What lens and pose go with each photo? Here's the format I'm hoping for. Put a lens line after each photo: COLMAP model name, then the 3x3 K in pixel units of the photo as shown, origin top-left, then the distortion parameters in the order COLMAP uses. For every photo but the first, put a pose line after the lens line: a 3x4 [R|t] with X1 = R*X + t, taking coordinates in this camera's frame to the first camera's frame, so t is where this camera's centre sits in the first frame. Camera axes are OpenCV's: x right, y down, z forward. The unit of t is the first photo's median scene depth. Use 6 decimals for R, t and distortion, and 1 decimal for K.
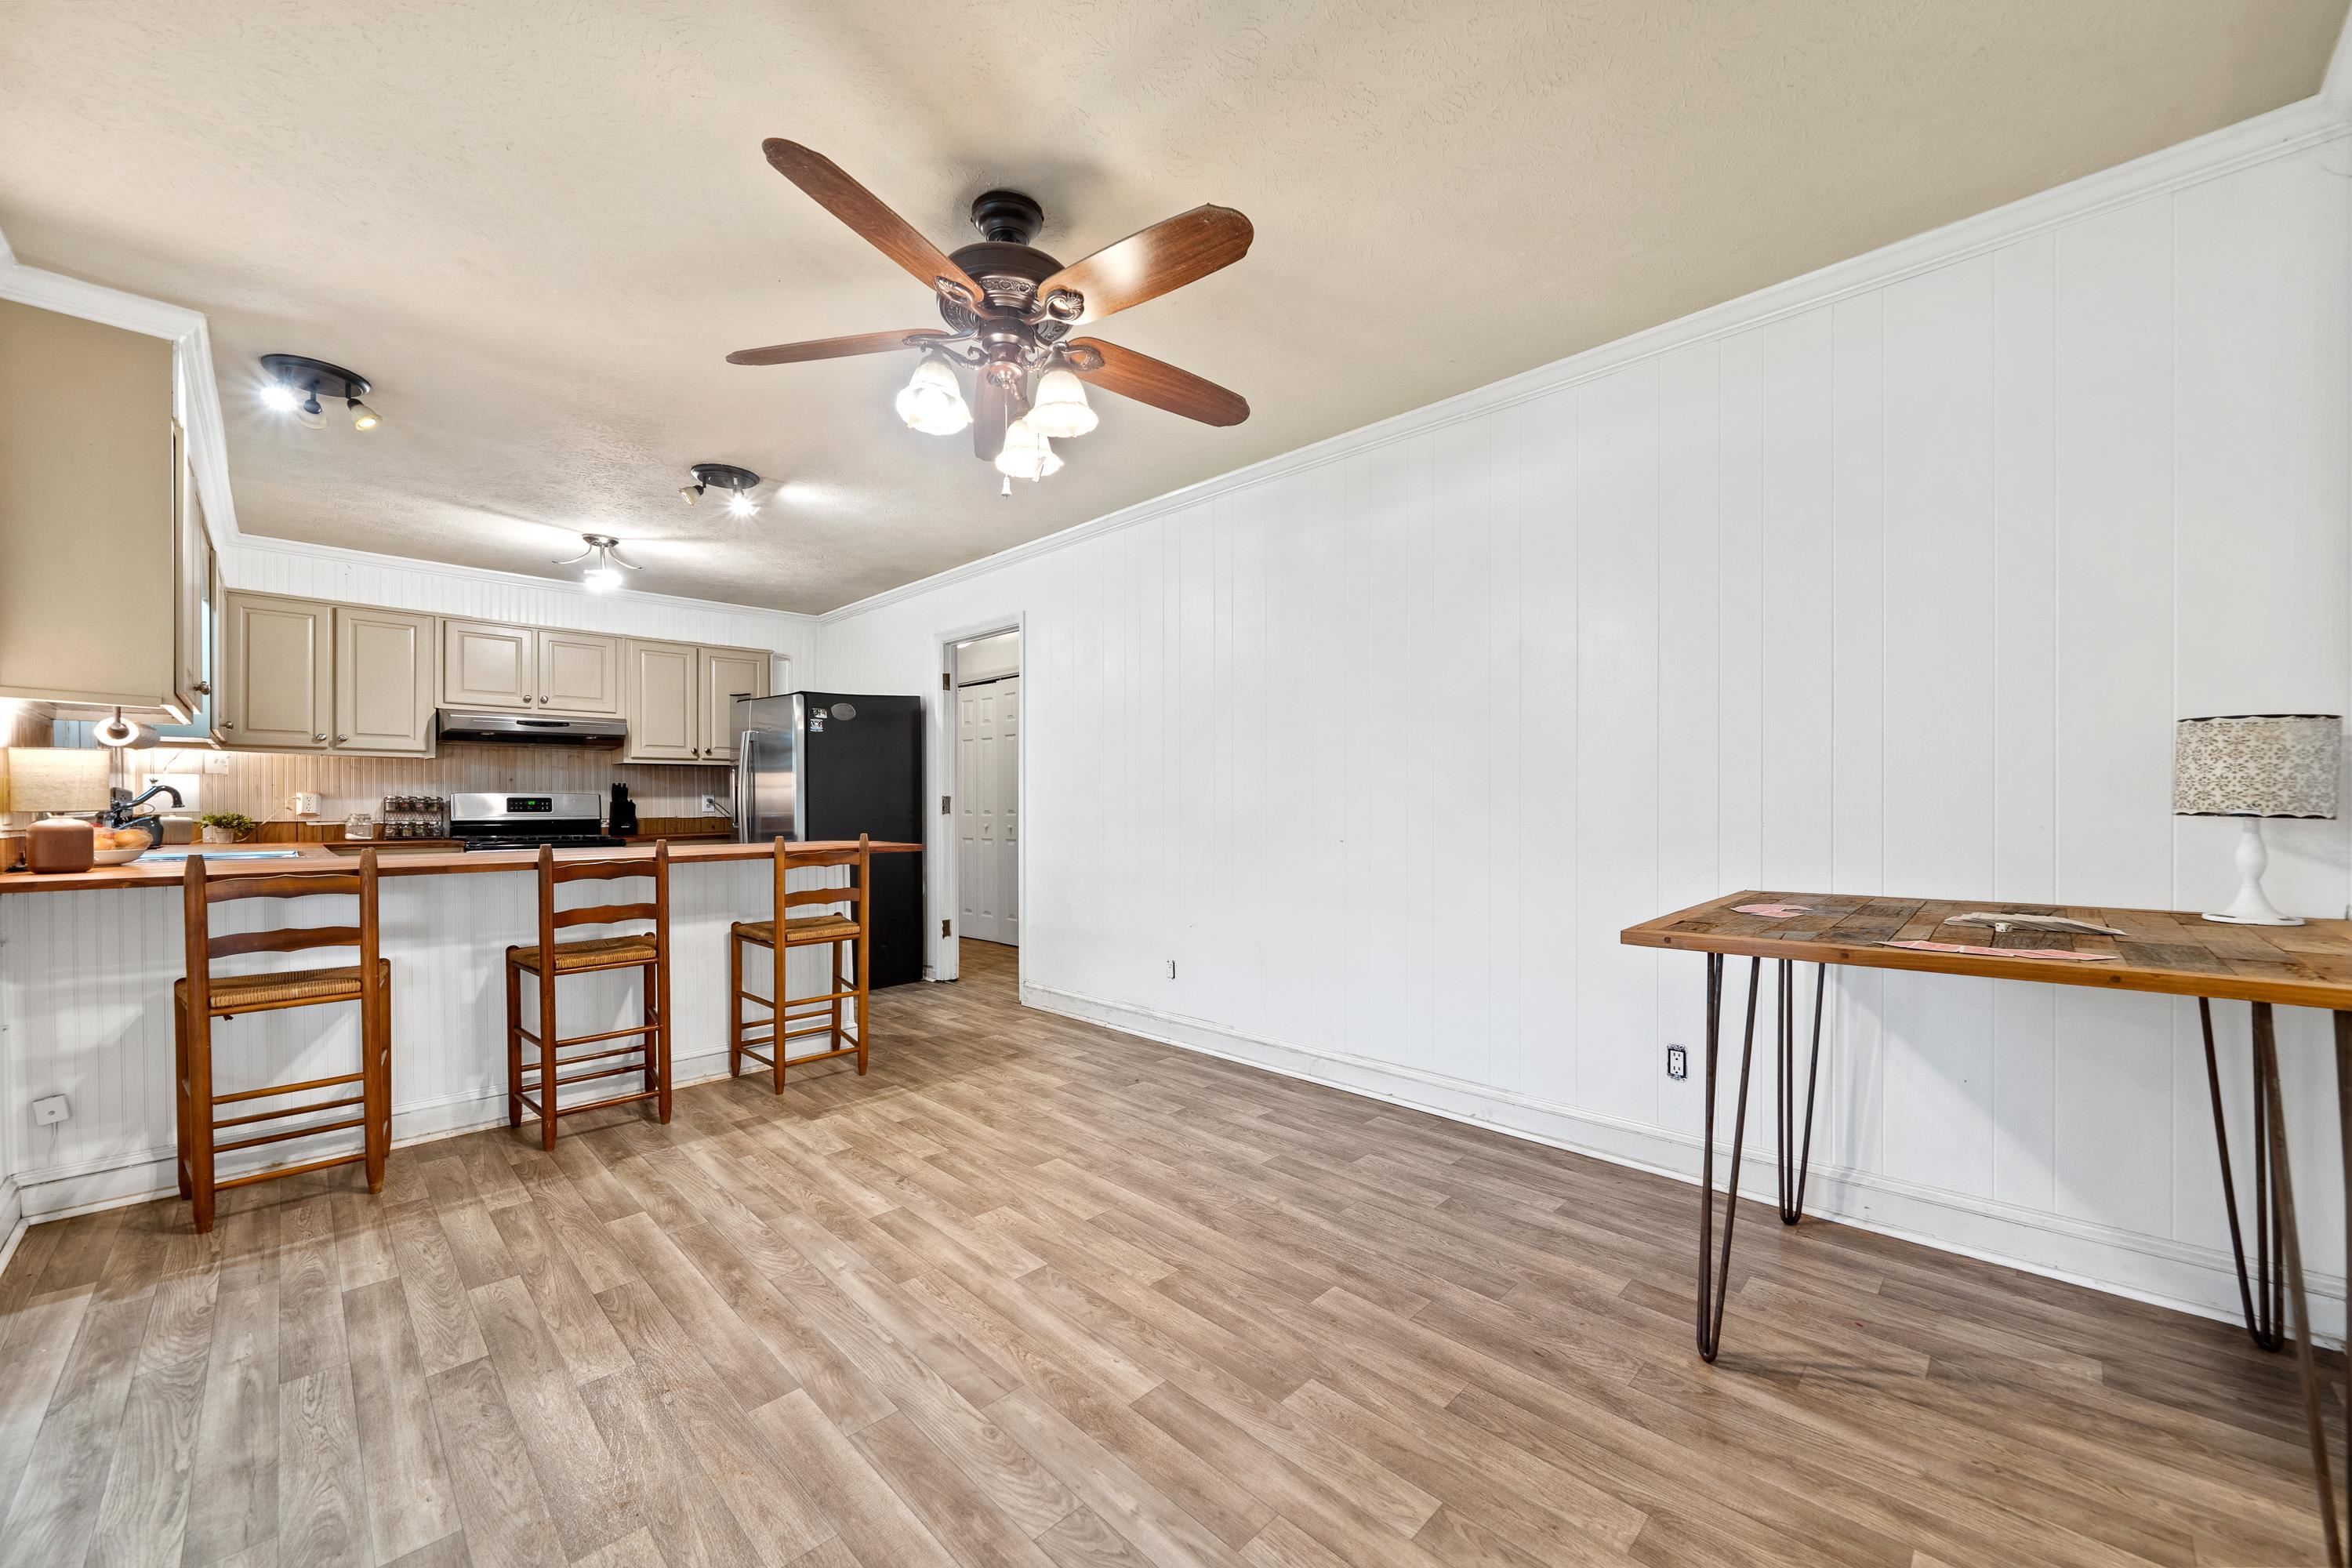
lens RADIAL K [[889.2, 0, 1164.7], [0, 889.2, 801.1], [0, 0, 1]] dist [-0.003224, -0.000050]
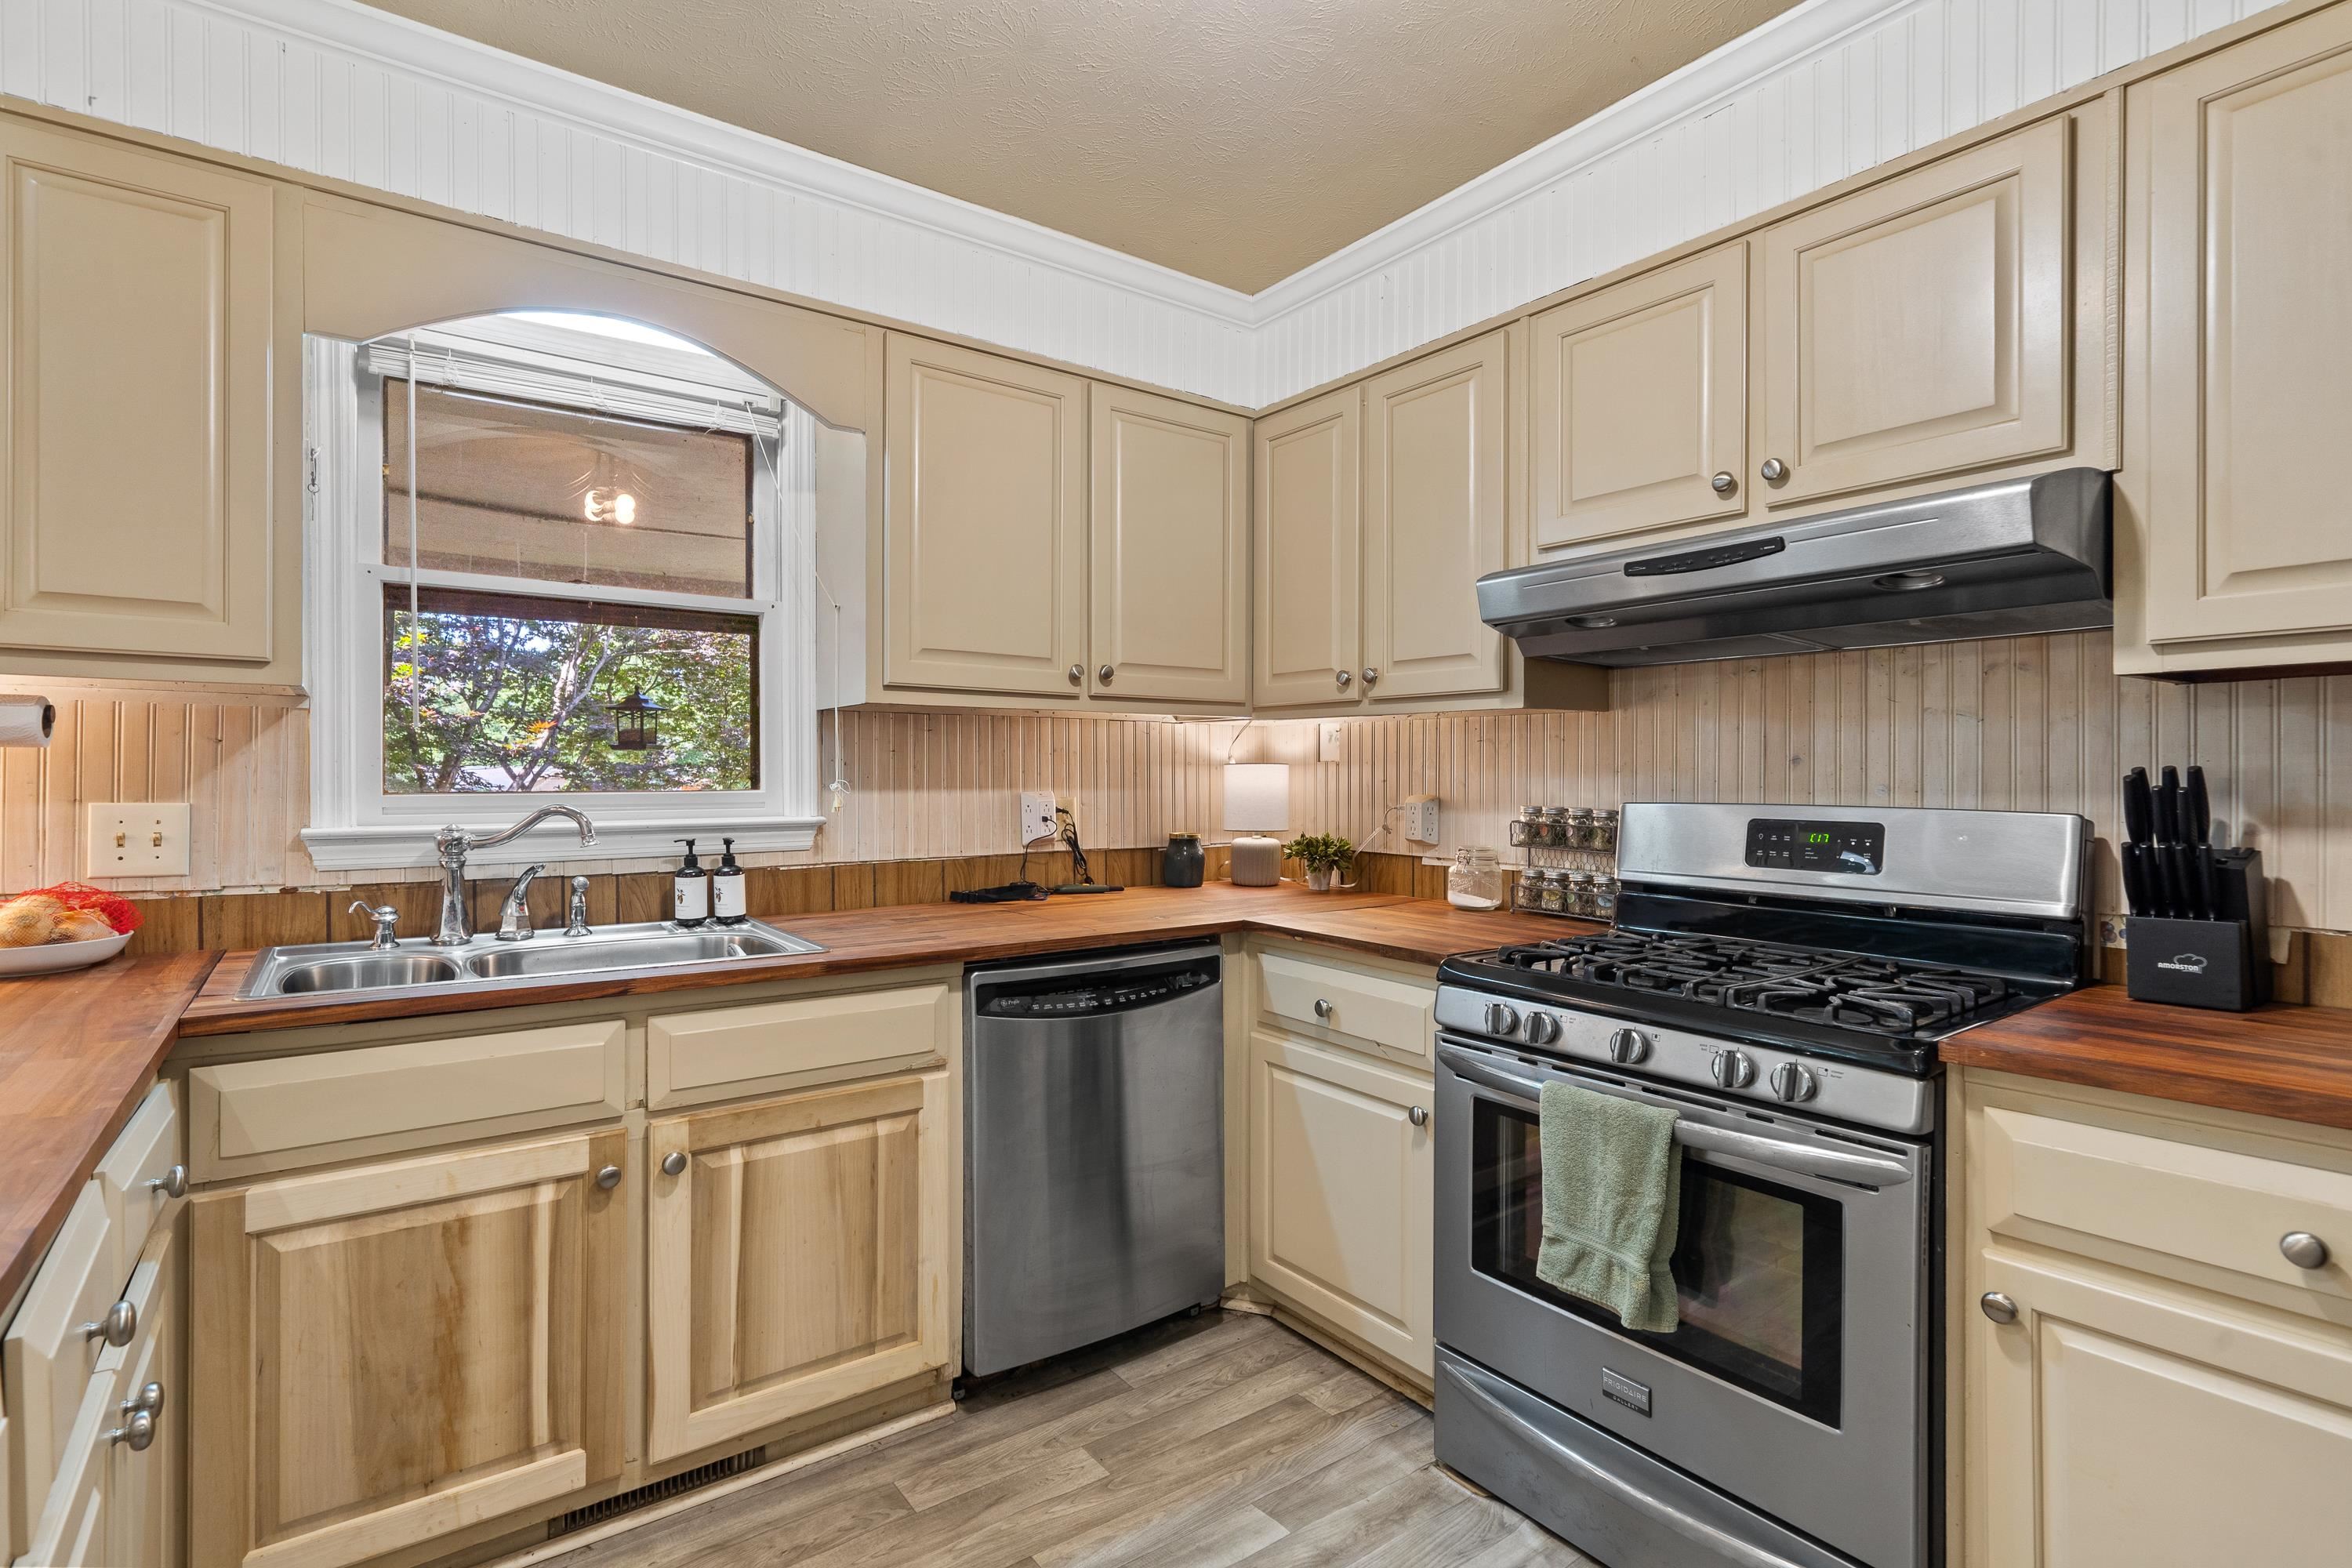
lens RADIAL K [[1102.9, 0, 1157.2], [0, 1102.9, 789.1], [0, 0, 1]] dist [0.011844, -0.002427]
pose [[-0.158560, 0.016367, -0.987214, -0.777756], [0.002312, 0.999866, 0.016205, -0.050267], [0.987347, 0.000287, -0.158576, 2.062712]]
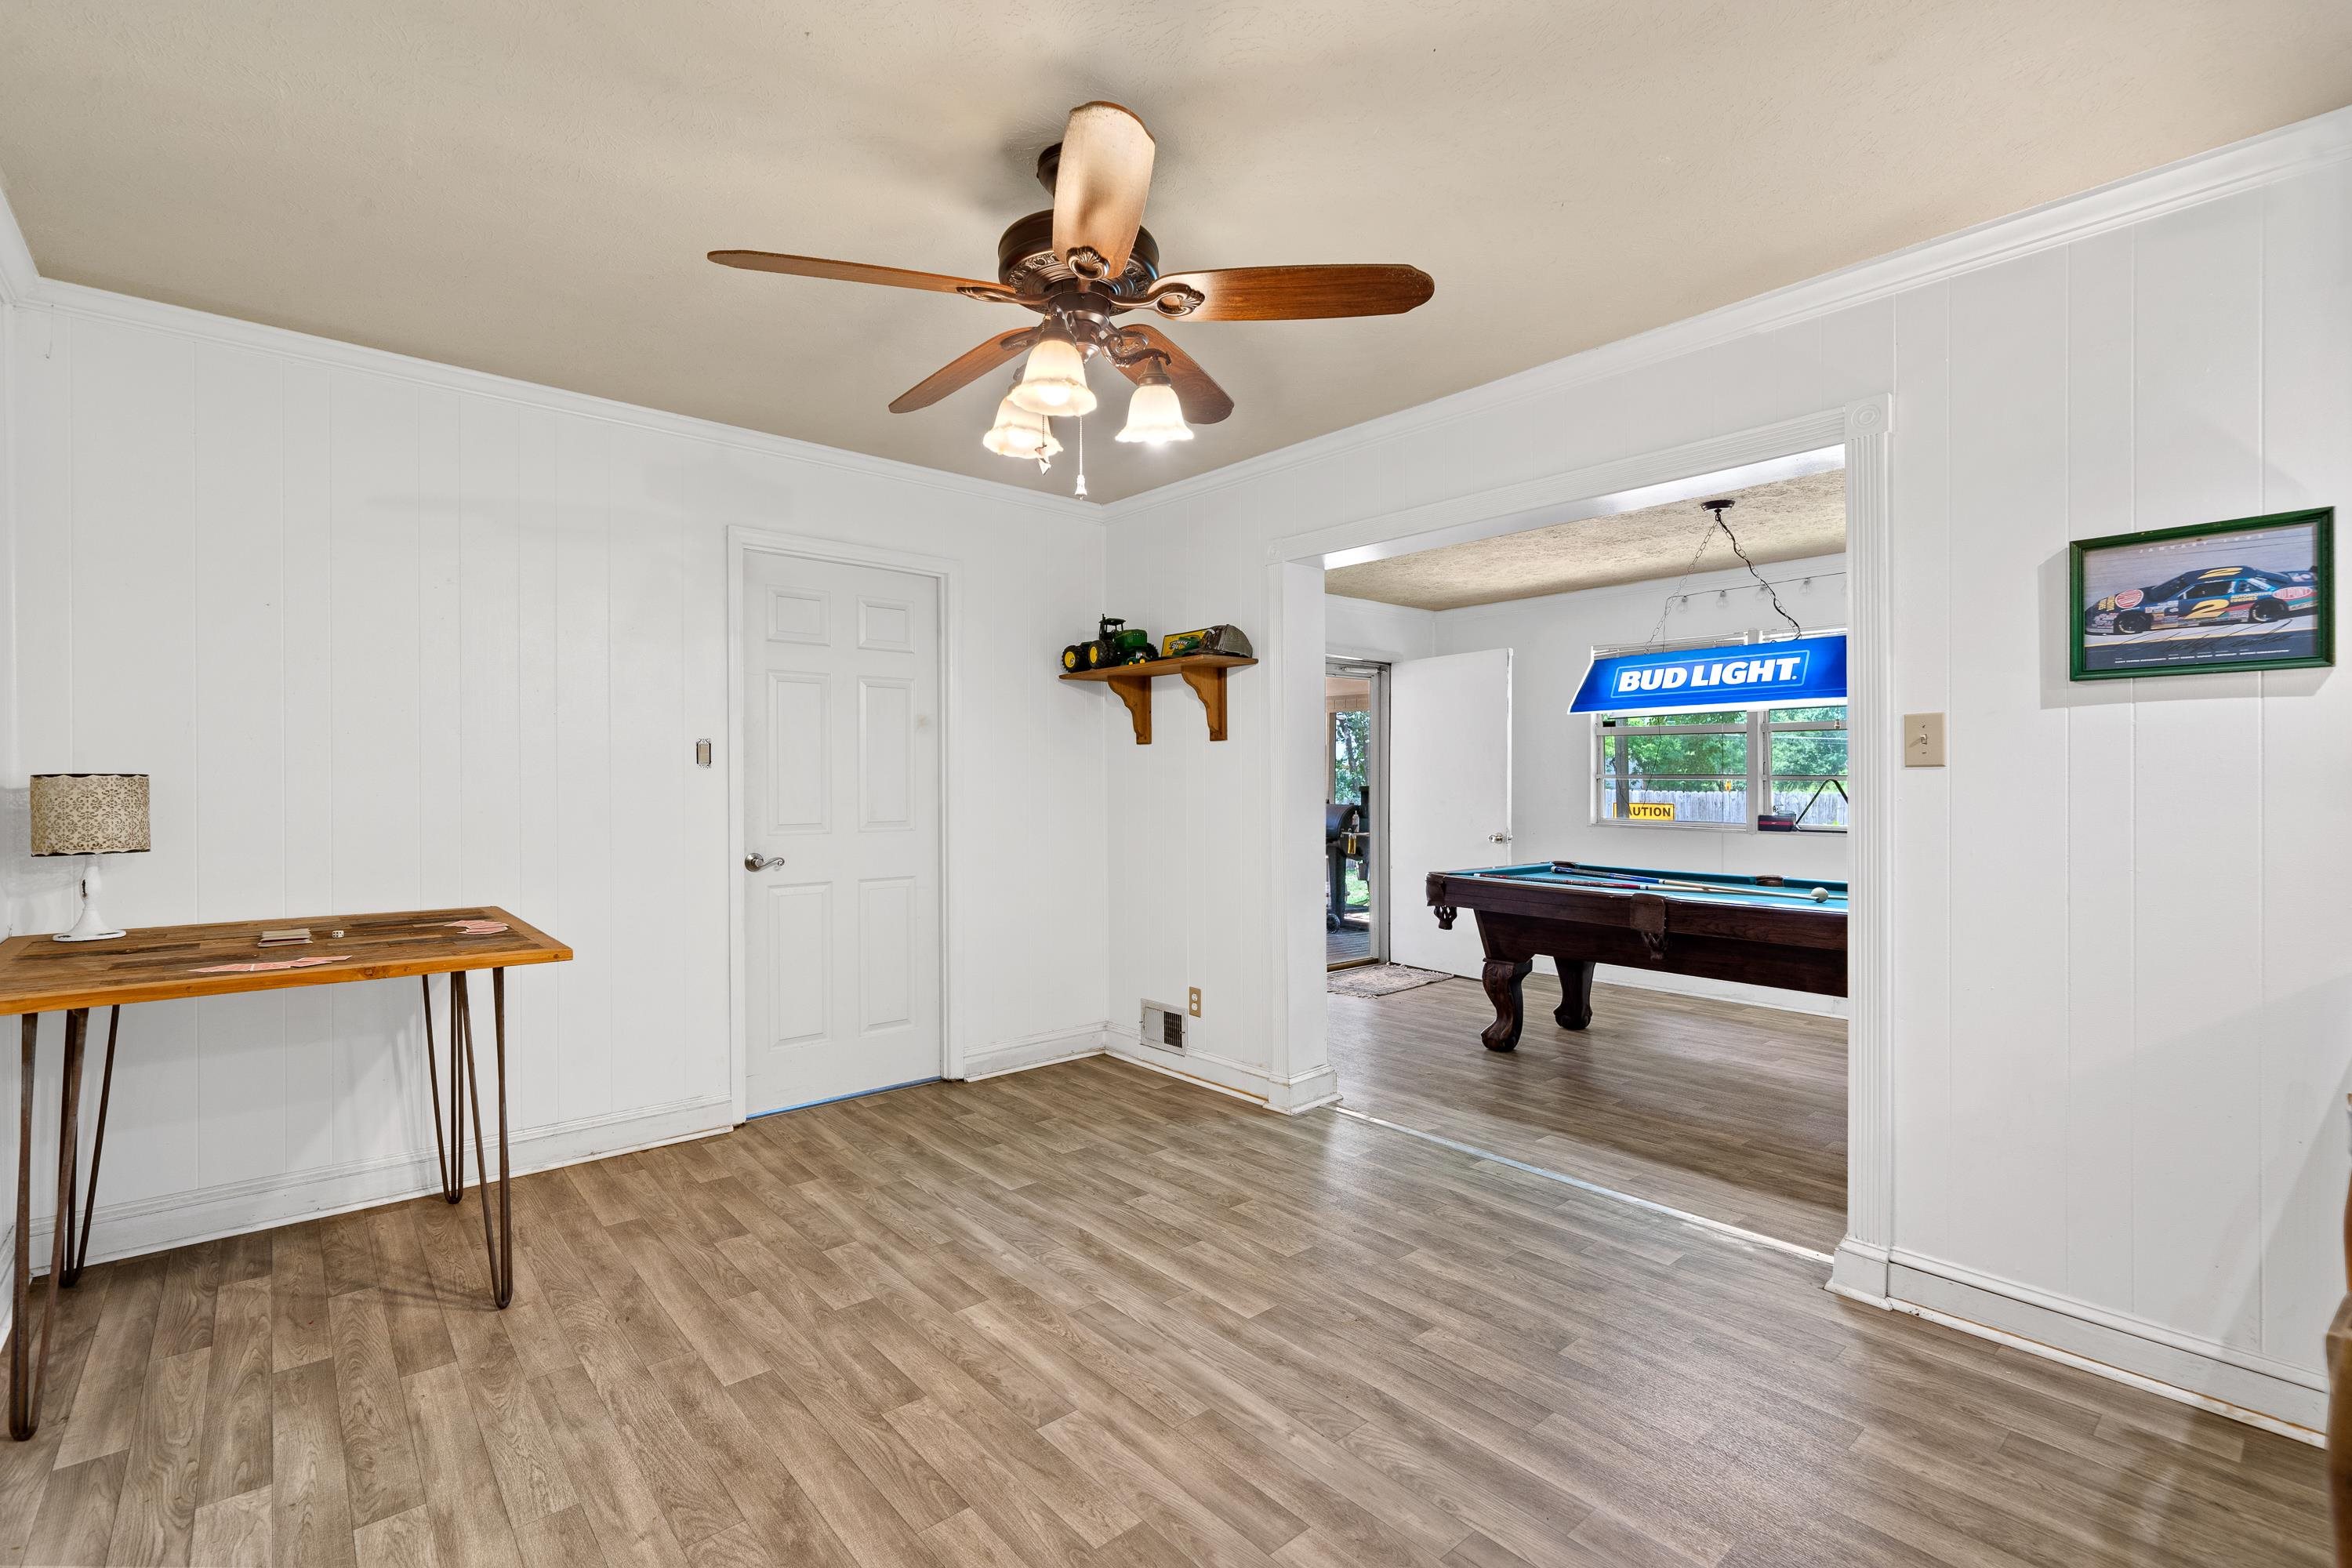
lens RADIAL K [[1049.7, 0, 1153.7], [0, 1049.7, 783.3], [0, 0, 1]] dist [-0.002145, 0.000254]
pose [[-0.996519, 0.004695, 0.083233, -0.301814], [0.004808, 0.999988, 0.001157, -0.058147], [-0.083226, 0.001554, -0.996529, 1.831928]]
